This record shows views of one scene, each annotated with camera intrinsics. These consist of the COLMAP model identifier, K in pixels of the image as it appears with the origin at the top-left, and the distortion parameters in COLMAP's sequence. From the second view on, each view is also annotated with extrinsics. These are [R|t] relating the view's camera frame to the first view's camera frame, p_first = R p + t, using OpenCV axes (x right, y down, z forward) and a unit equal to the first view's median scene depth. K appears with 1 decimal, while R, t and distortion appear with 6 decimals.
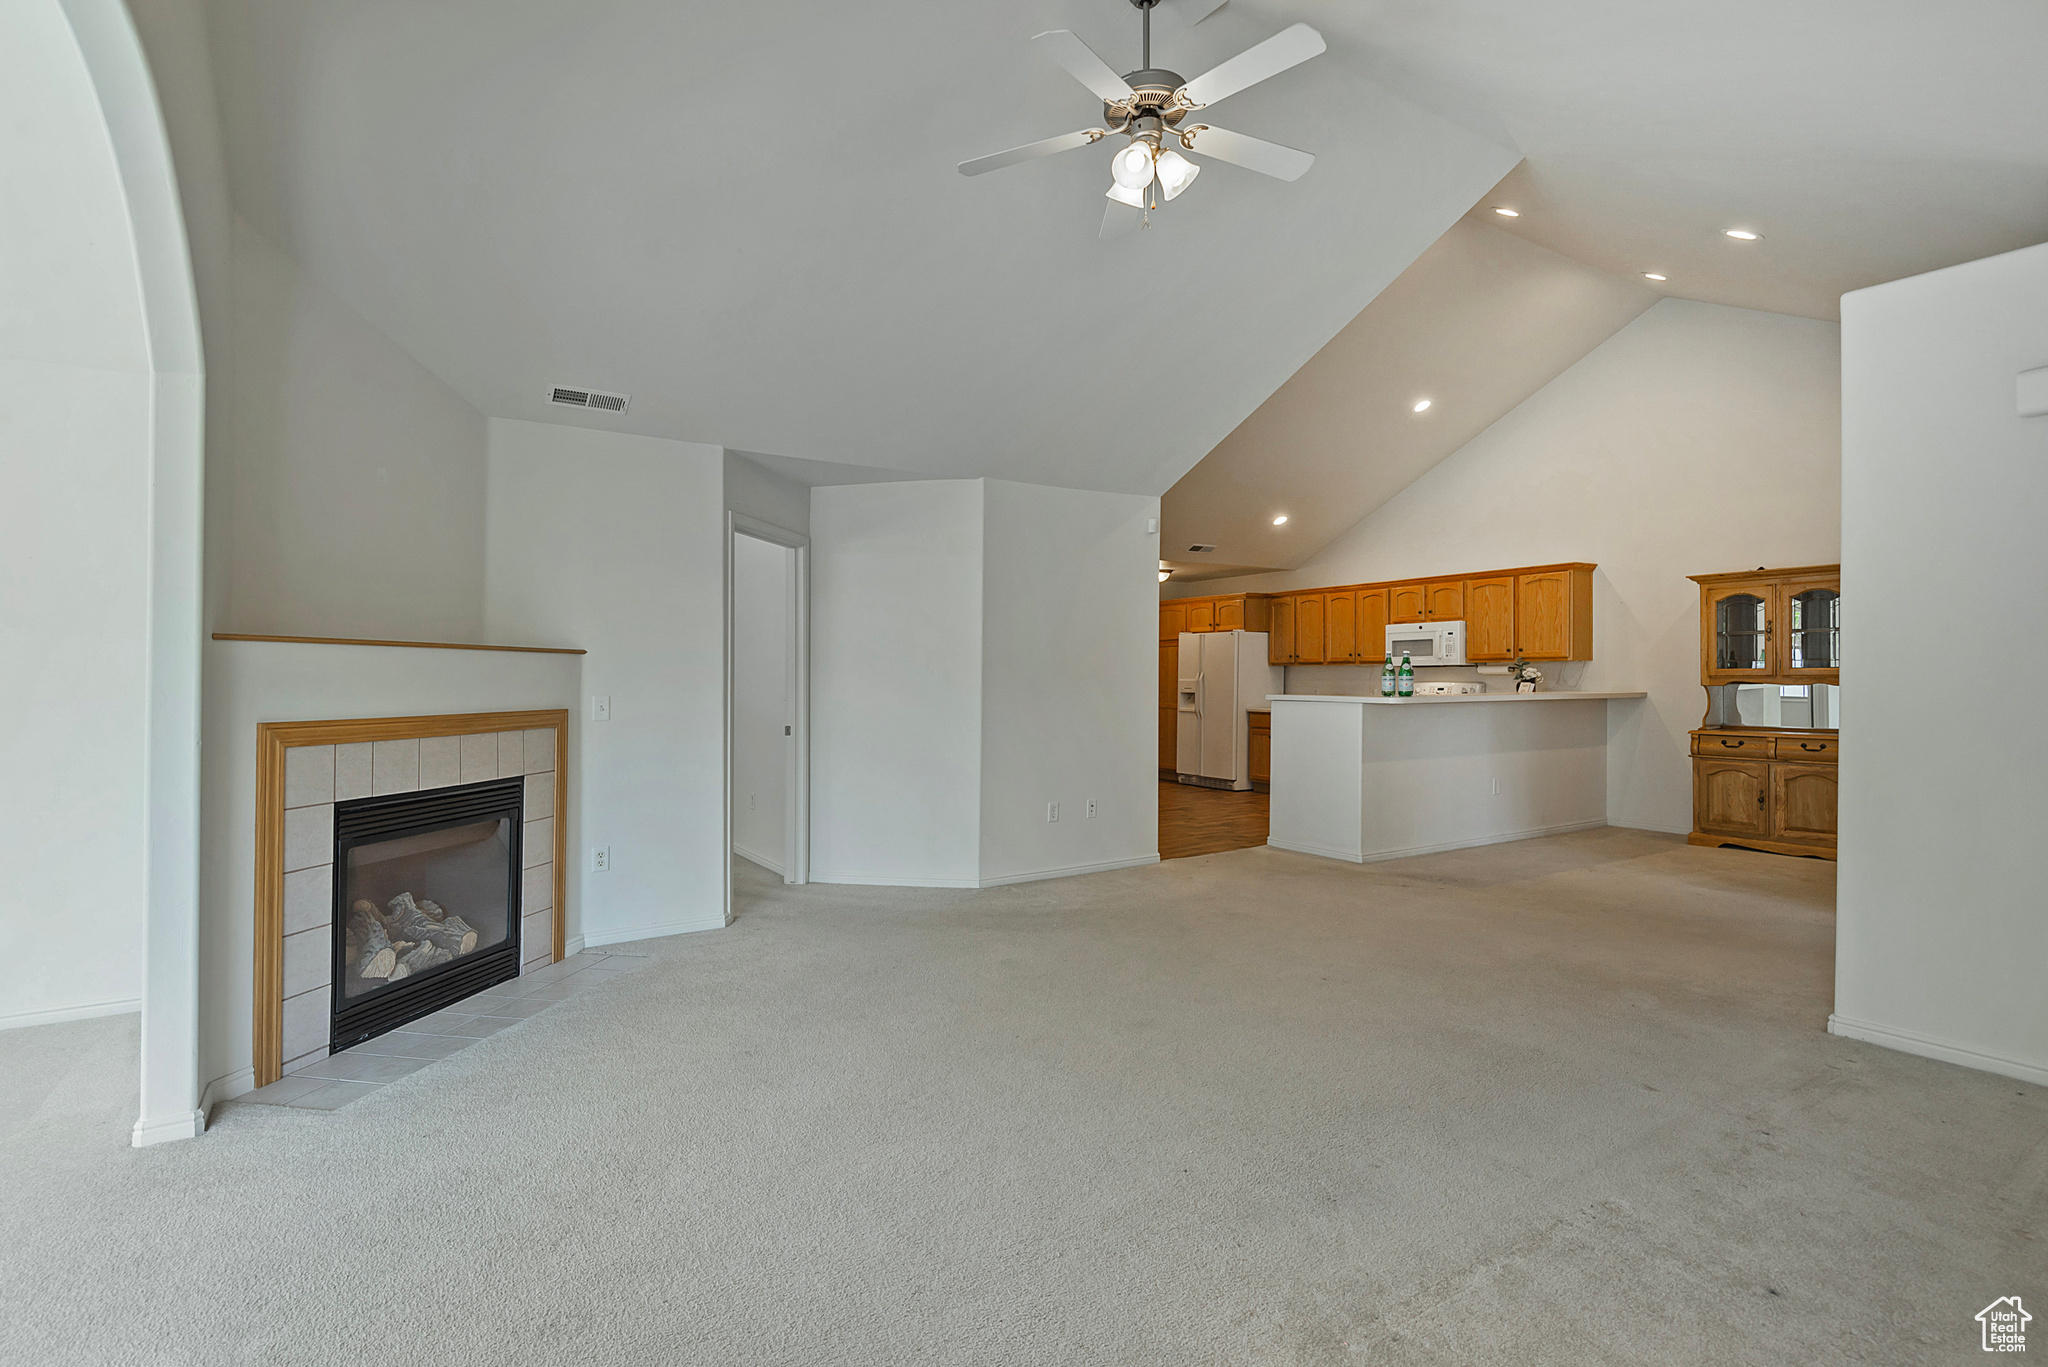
lens RADIAL K [[934.5, 0, 1007.1], [0, 934.5, 691.8], [0, 0, 1]] dist [0.026990, -0.014707]
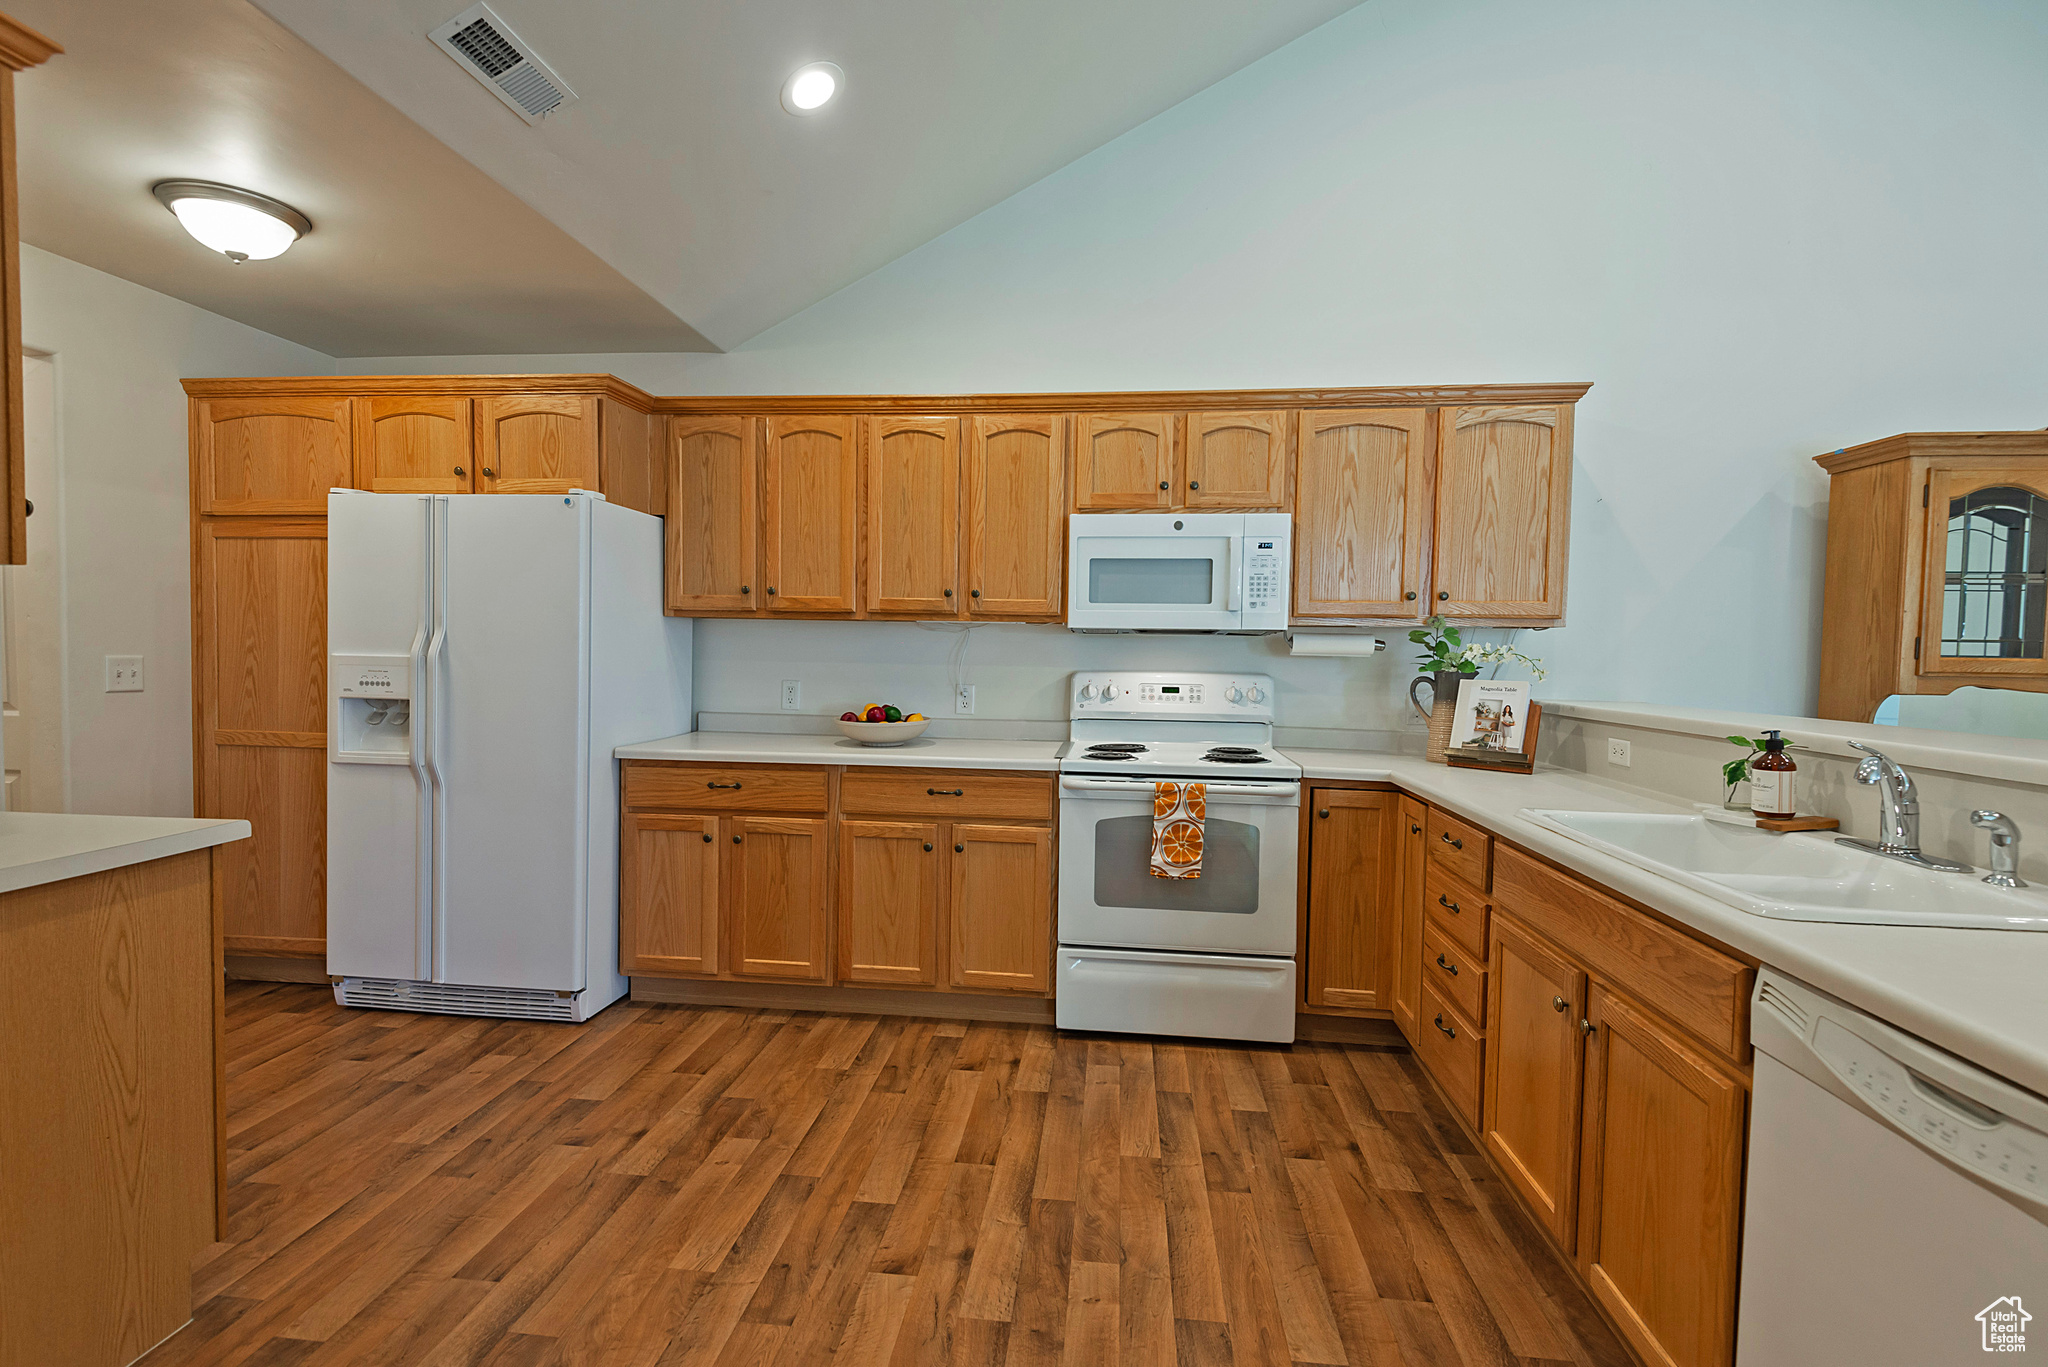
lens RADIAL K [[934.5, 0, 1027.7], [0, 934.5, 670.9], [0, 0, 1]] dist [0.026990, -0.014707]
pose [[0.620269, -0.005263, 0.784372, 0.148479], [-0.004825, 0.999933, 0.010524, -0.019236], [-0.784375, -0.010312, 0.620202, 1.068523]]
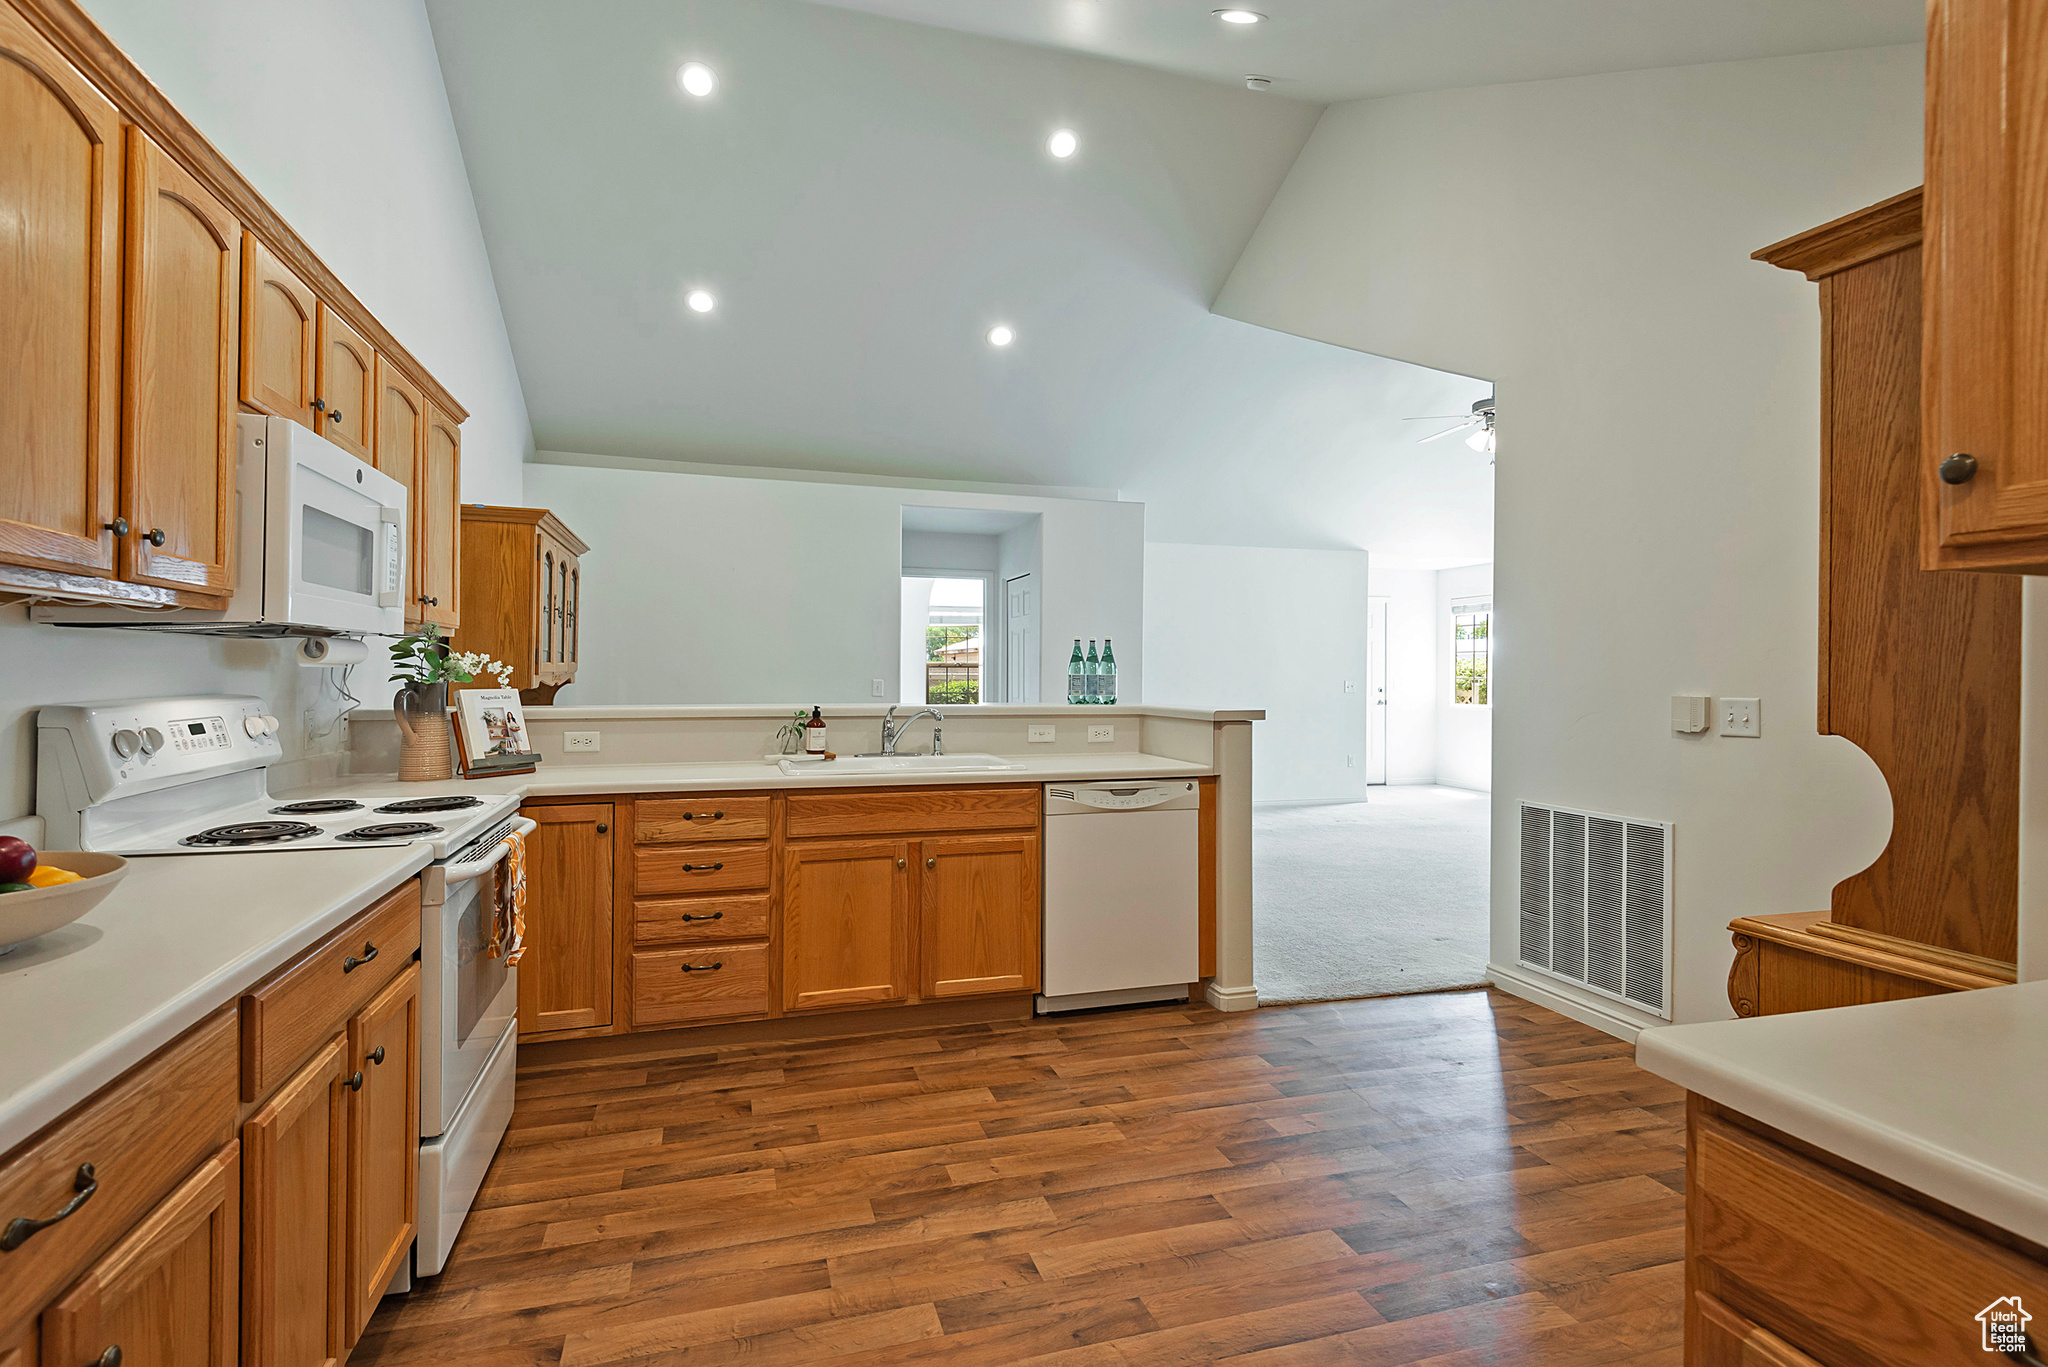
lens RADIAL K [[934.5, 0, 996.4], [0, 934.5, 671.4], [0, 0, 1]] dist [0.026990, -0.014707]
pose [[-0.956635, -0.002761, 0.291276, 0.270769], [0.001913, 0.999874, 0.015760, -0.026875], [-0.291283, 0.015634, -0.956509, 1.559333]]
